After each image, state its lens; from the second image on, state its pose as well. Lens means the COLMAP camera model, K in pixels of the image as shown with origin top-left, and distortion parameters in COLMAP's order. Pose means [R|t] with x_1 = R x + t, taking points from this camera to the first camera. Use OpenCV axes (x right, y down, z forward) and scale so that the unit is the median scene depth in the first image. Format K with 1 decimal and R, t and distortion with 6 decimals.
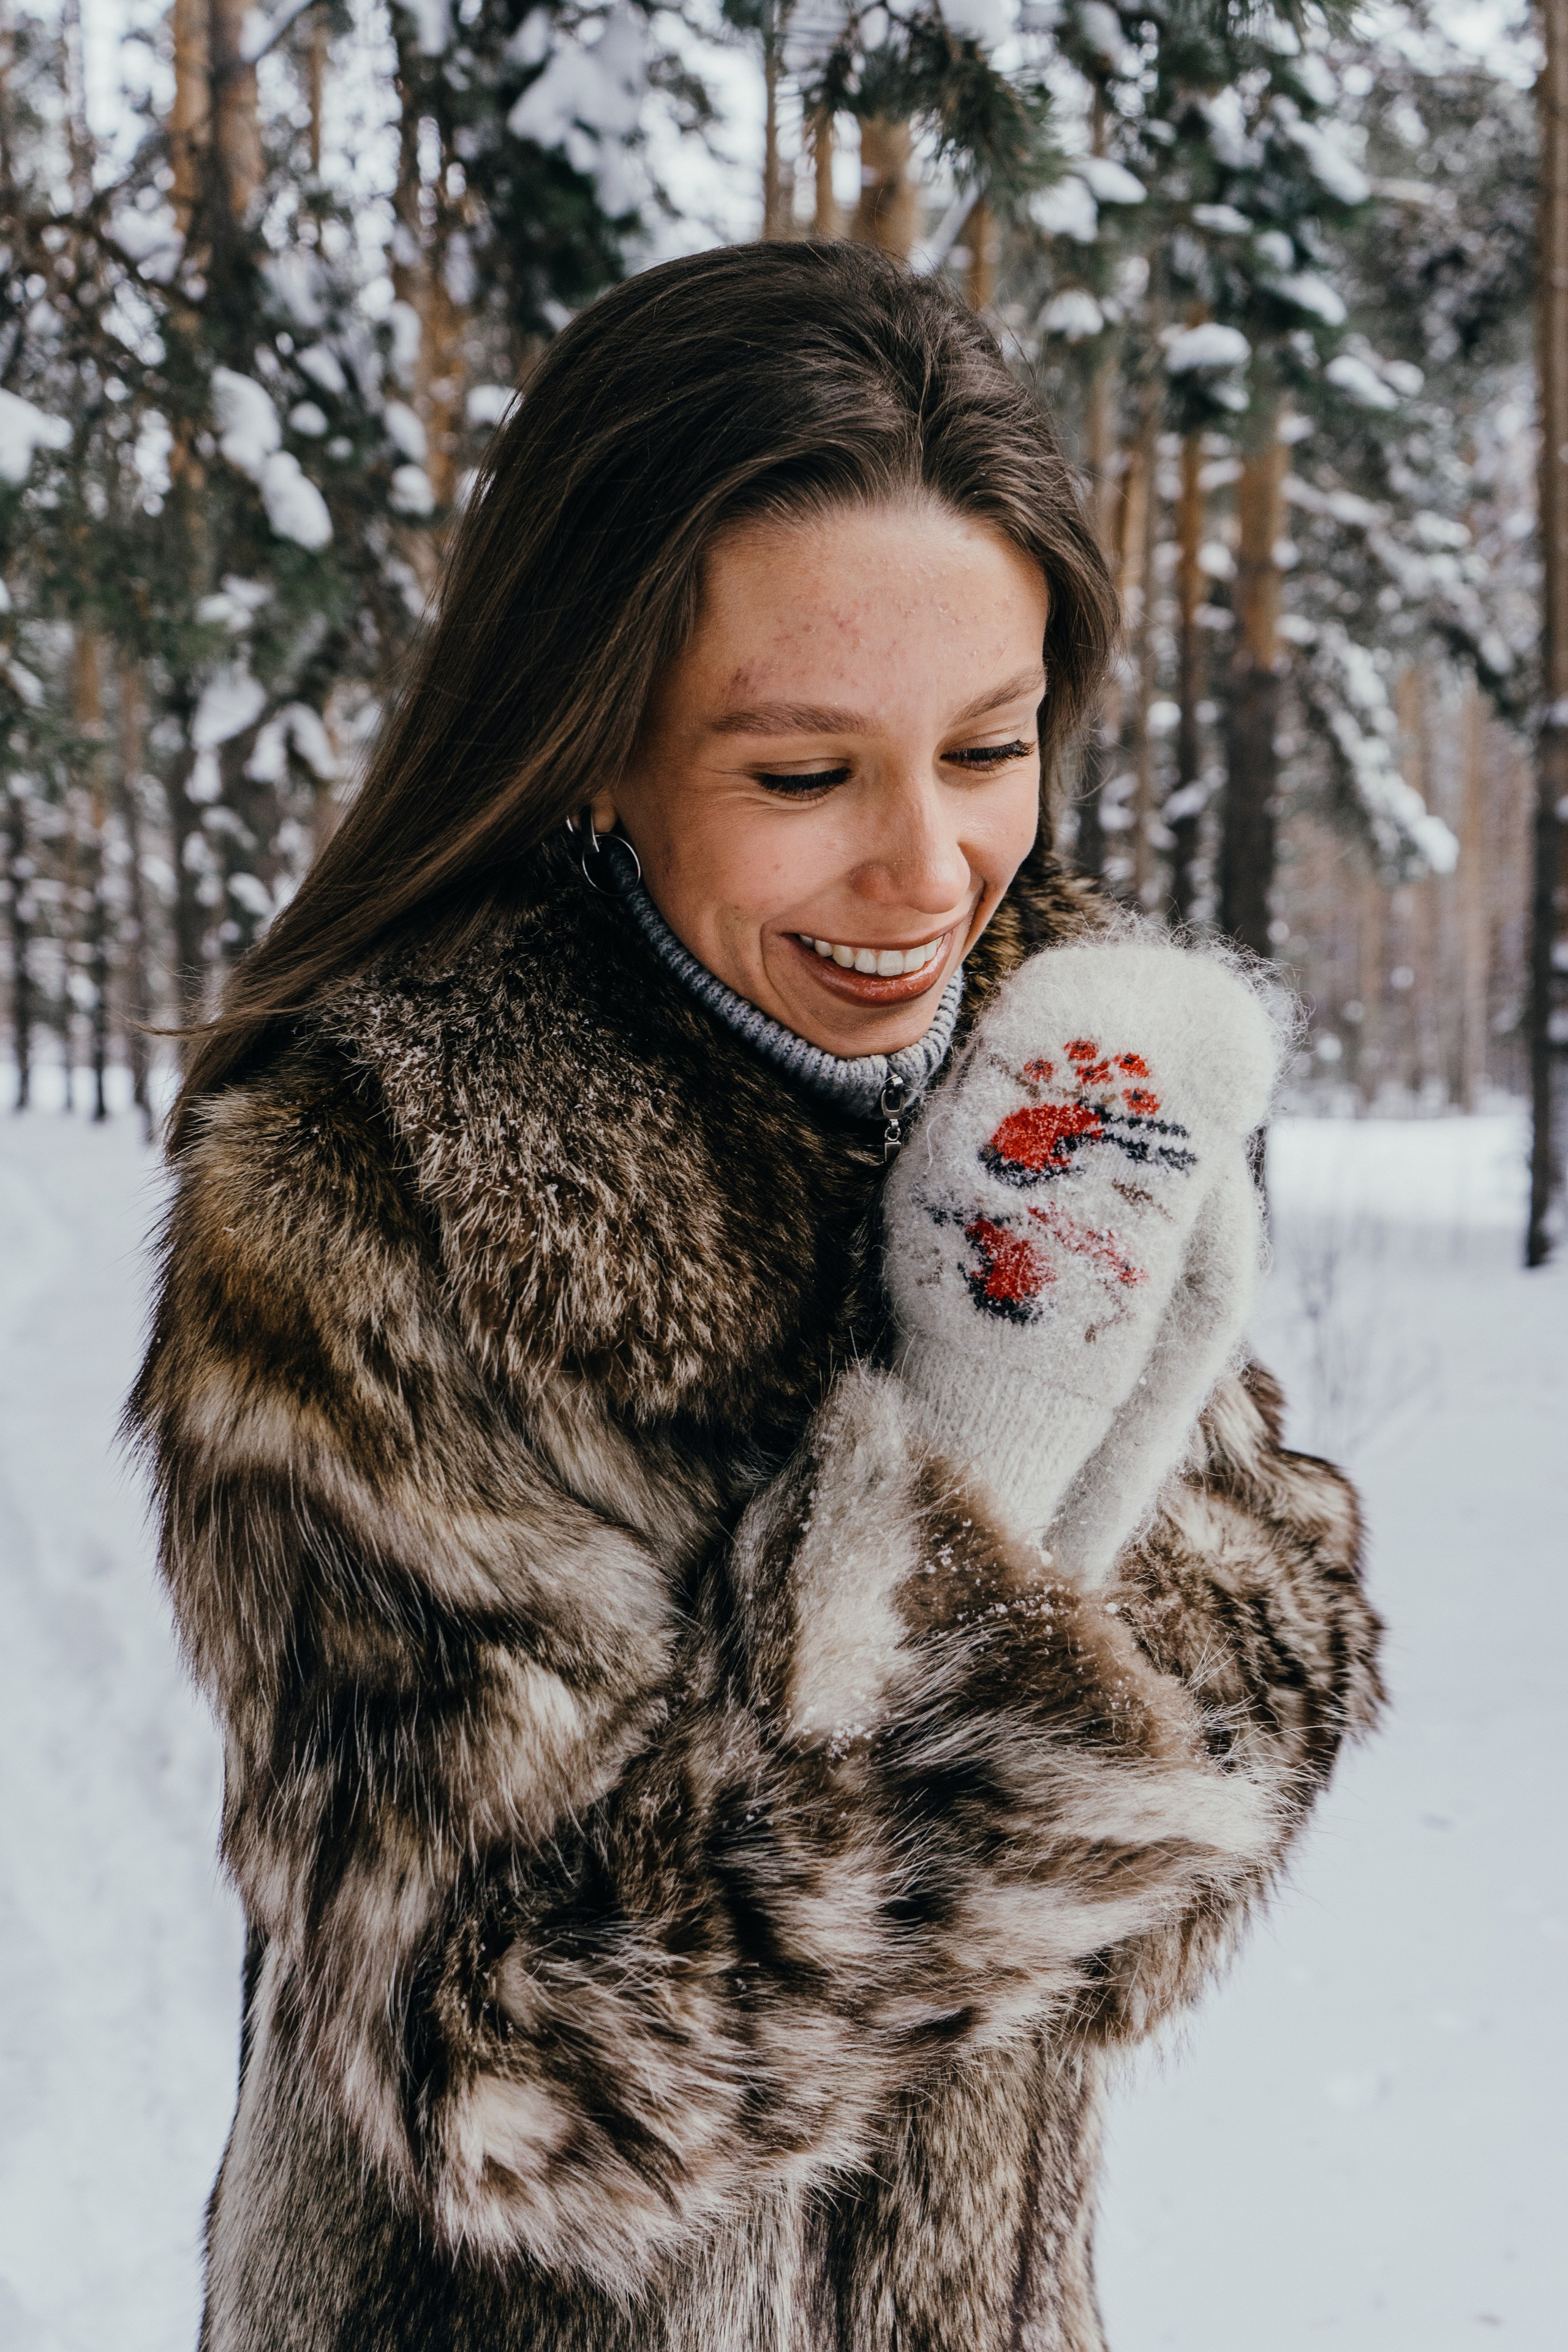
lens RADIAL K [[2180.3, 0, 724.6], [0, 2180.3, 1189.9], [0, 0, 1]] dist [0.011152, 0.004355]
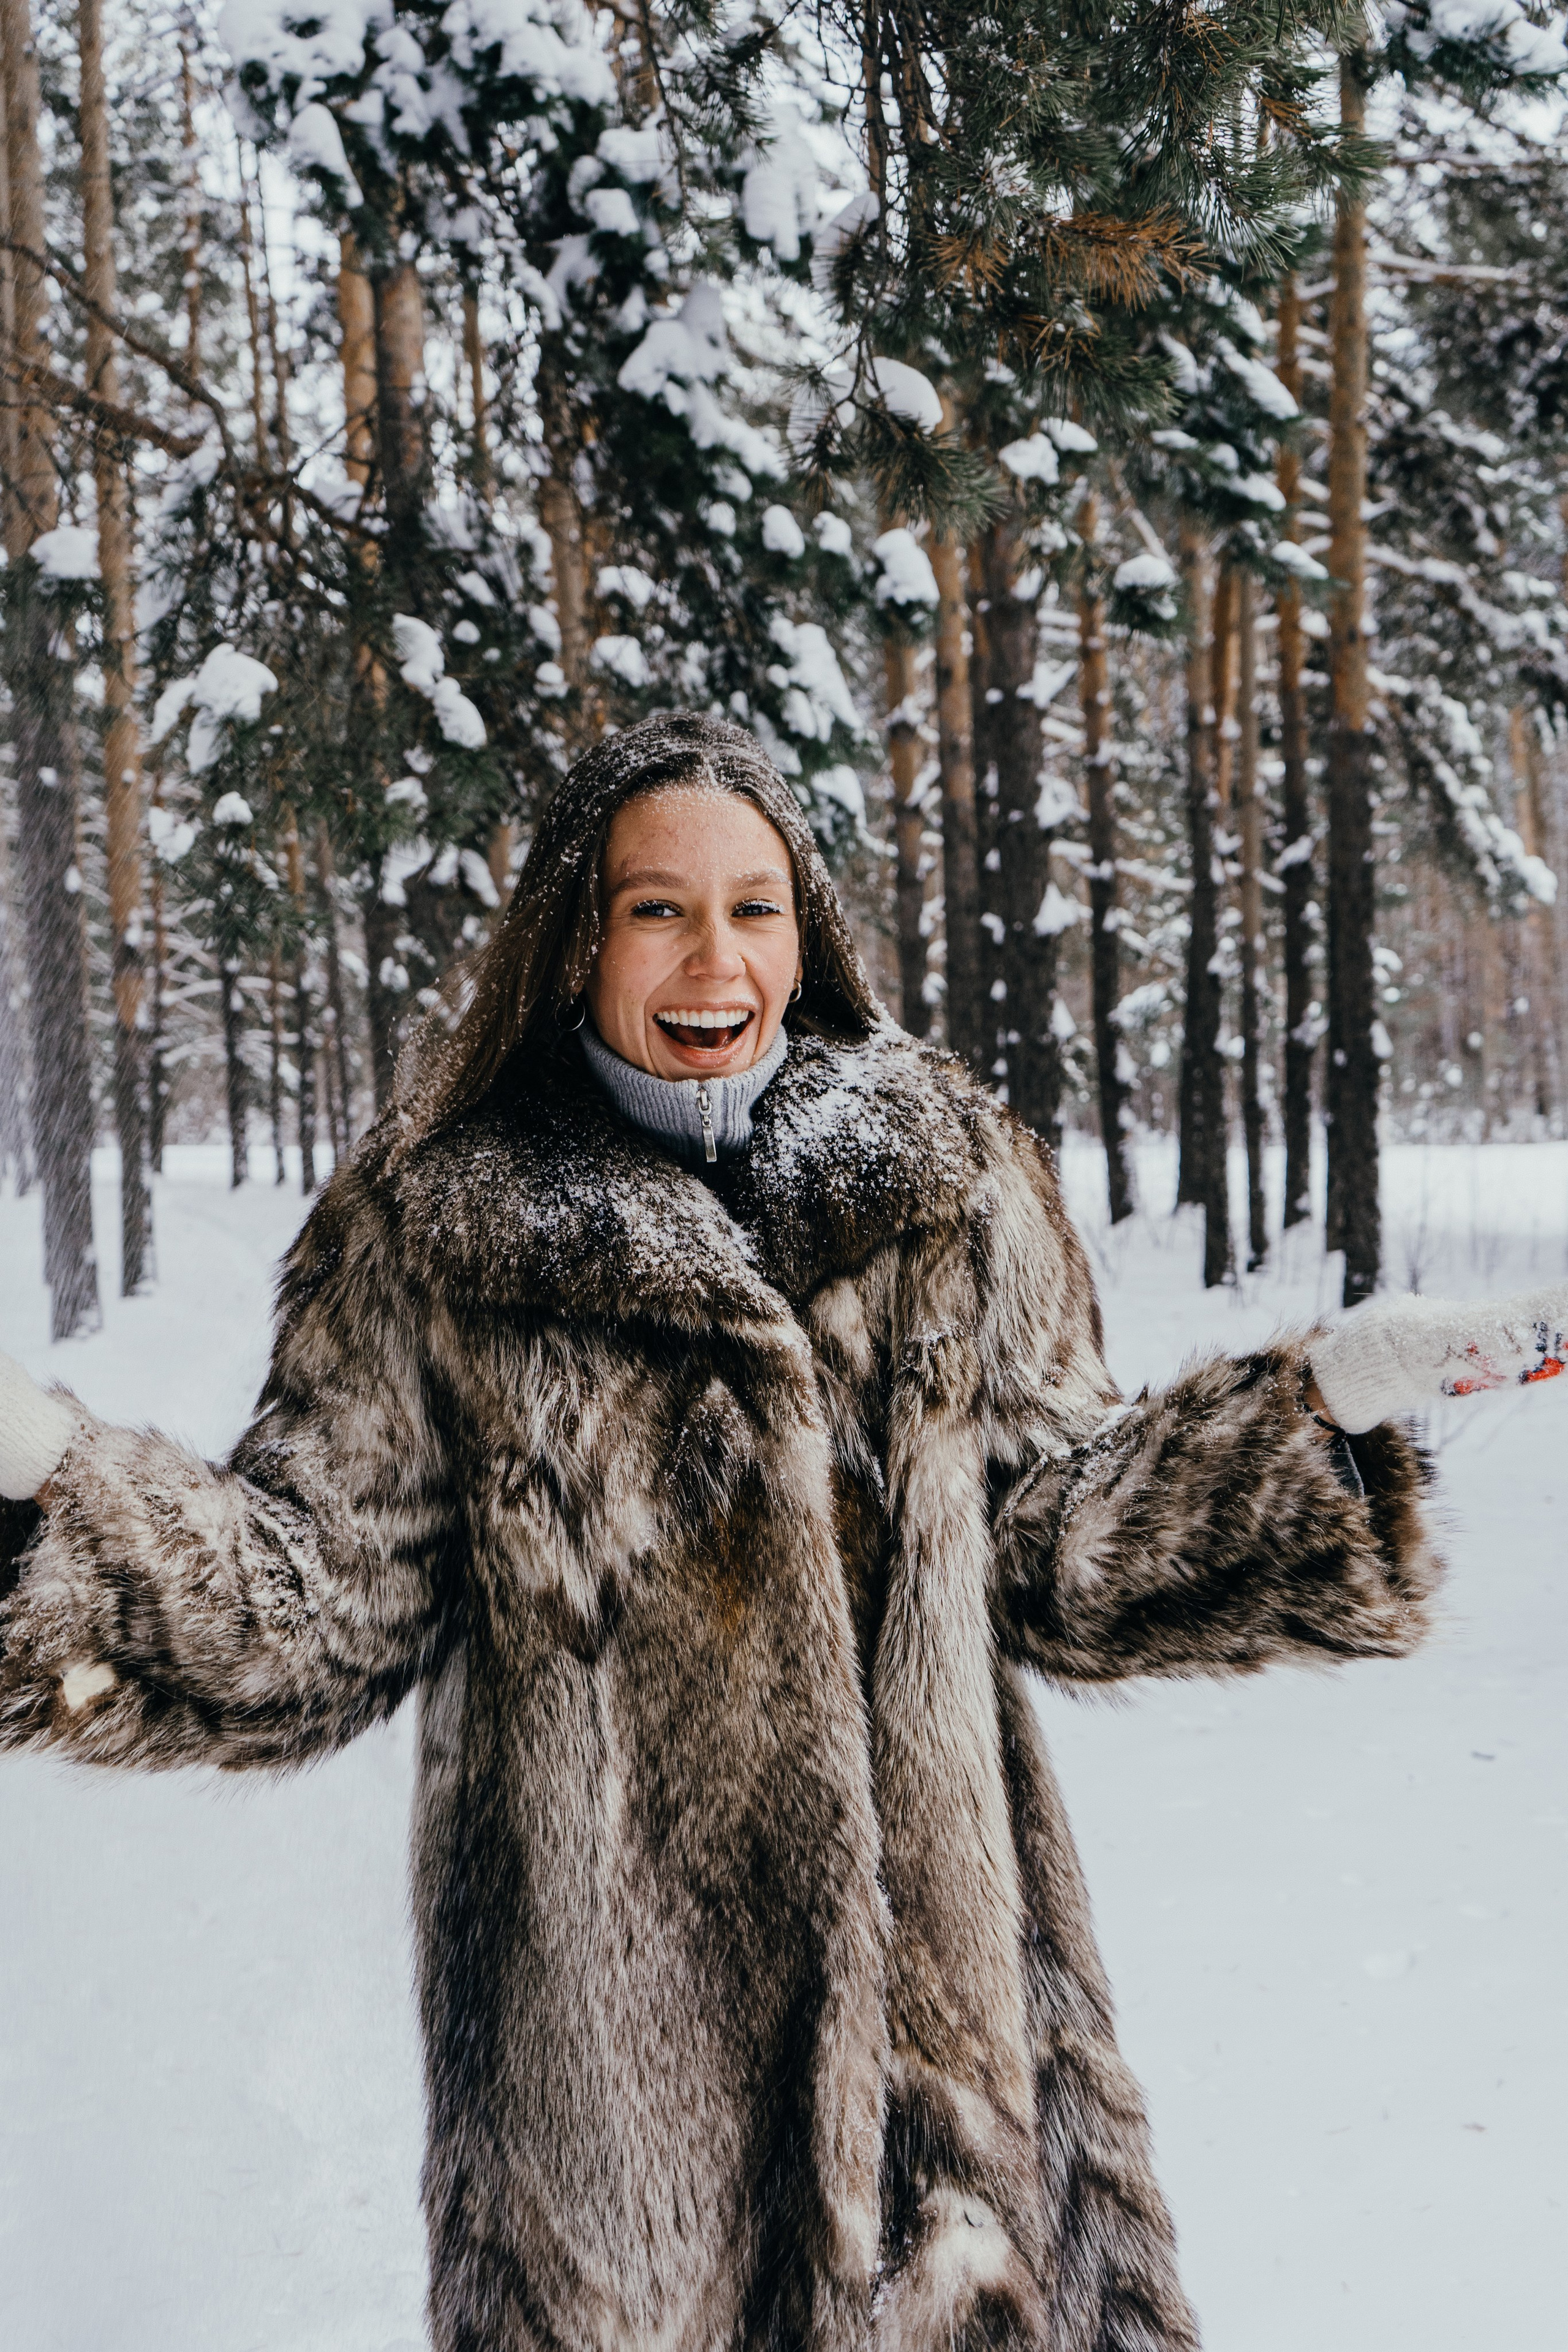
lens RADIAL K [[2261.8, 0, 784.0], [0, 2261.8, 1176.0], [0, 0, 1]] dist [0.001138, -0.006900]
pose [[0.997011, -0.040640, -0.065702, 0.028648], [0.038805, 0.998827, -0.028969, 0.003341], [0.066802, 0.026333, 0.997419, -0.124091]]
